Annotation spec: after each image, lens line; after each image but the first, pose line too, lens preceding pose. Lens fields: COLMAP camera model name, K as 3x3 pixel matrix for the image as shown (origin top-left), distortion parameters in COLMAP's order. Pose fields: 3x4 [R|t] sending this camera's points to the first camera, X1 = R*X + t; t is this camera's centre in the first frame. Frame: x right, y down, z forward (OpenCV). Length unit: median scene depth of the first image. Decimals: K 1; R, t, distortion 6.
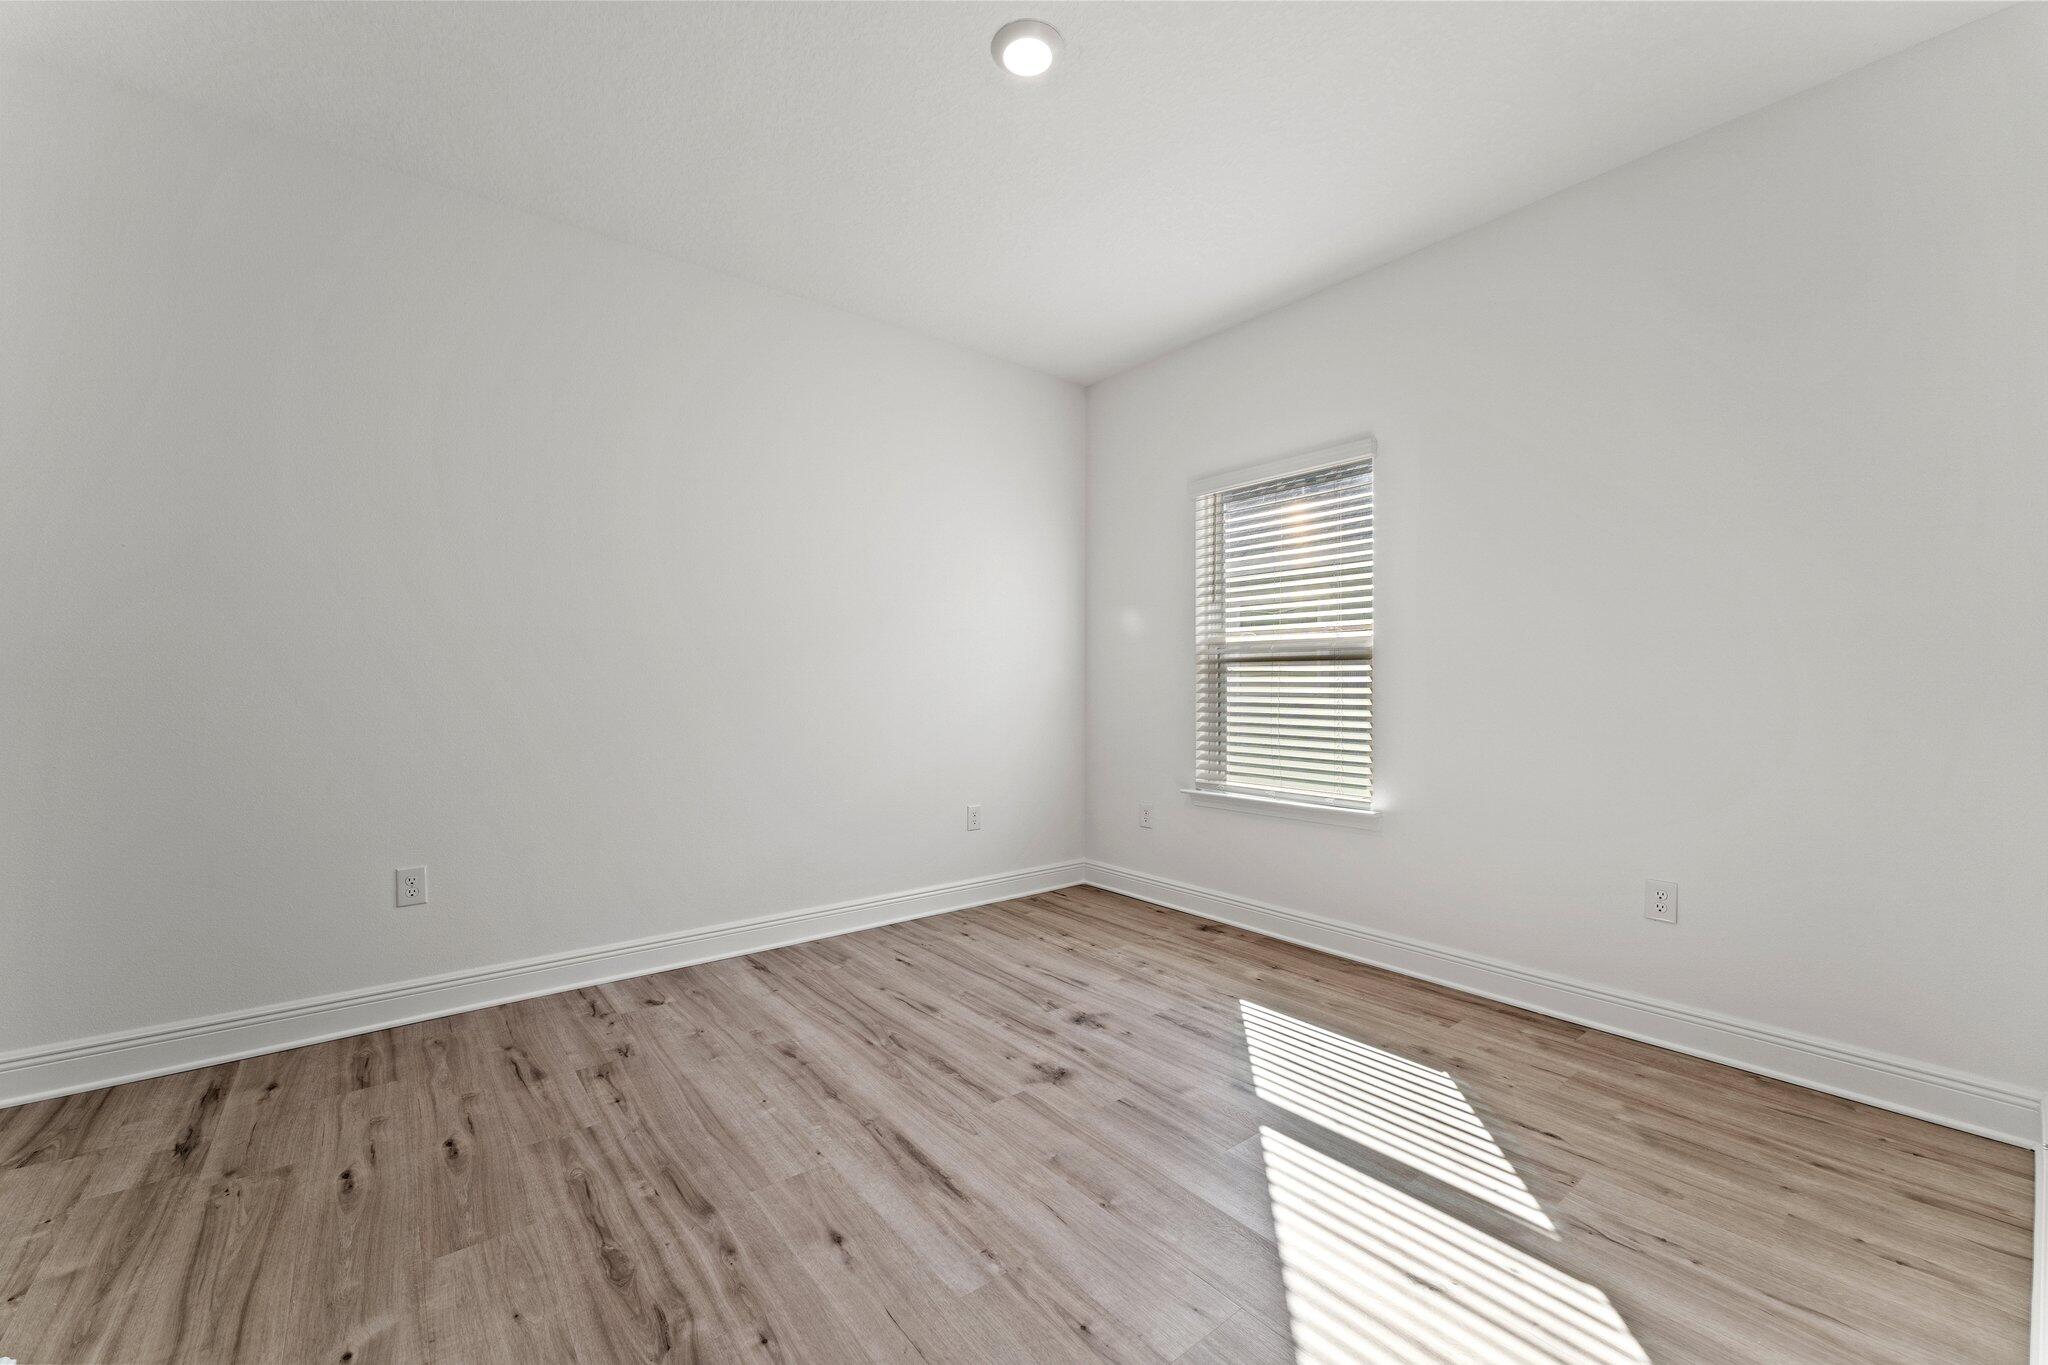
lens RADIAL K [[822.5, 0, 1022.4], [0, 822.5, 684.3], [0, 0, 1]] dist [-0.000318, -0.000005]
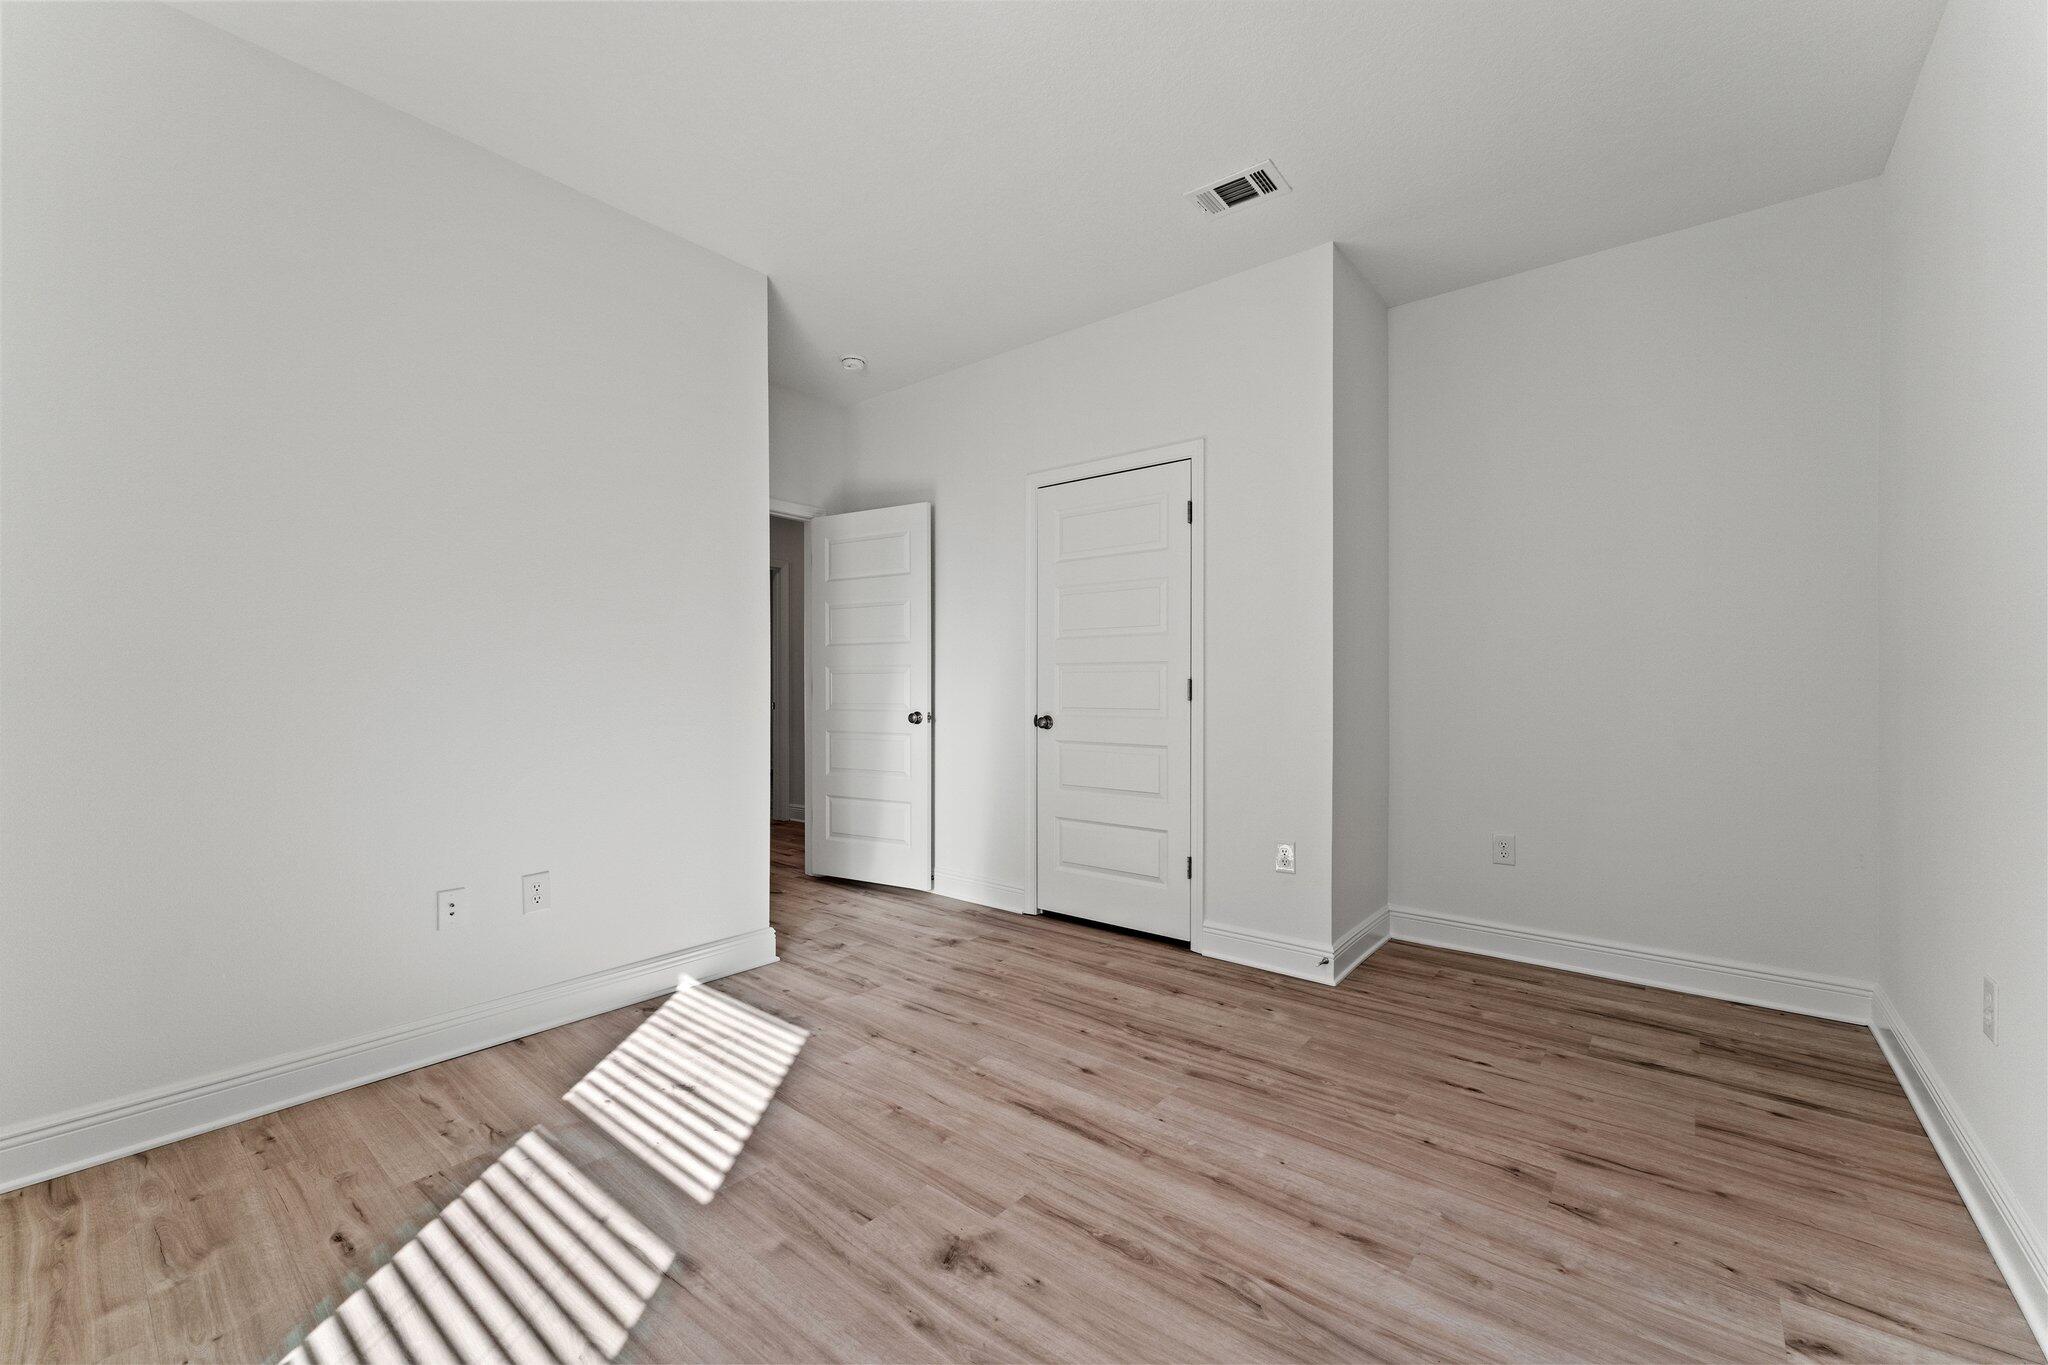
lens RADIAL K [[822.5, 0, 1026.1], [0, 822.5, 685.3], [0, 0, 1]] dist [-0.000318, -0.000005]
pose [[-0.977458, -0.002123, -0.211120, 0.150061], [-0.001421, 0.999993, -0.003477, 0.001316], [0.211126, -0.003099, -0.977454, 1.940023]]
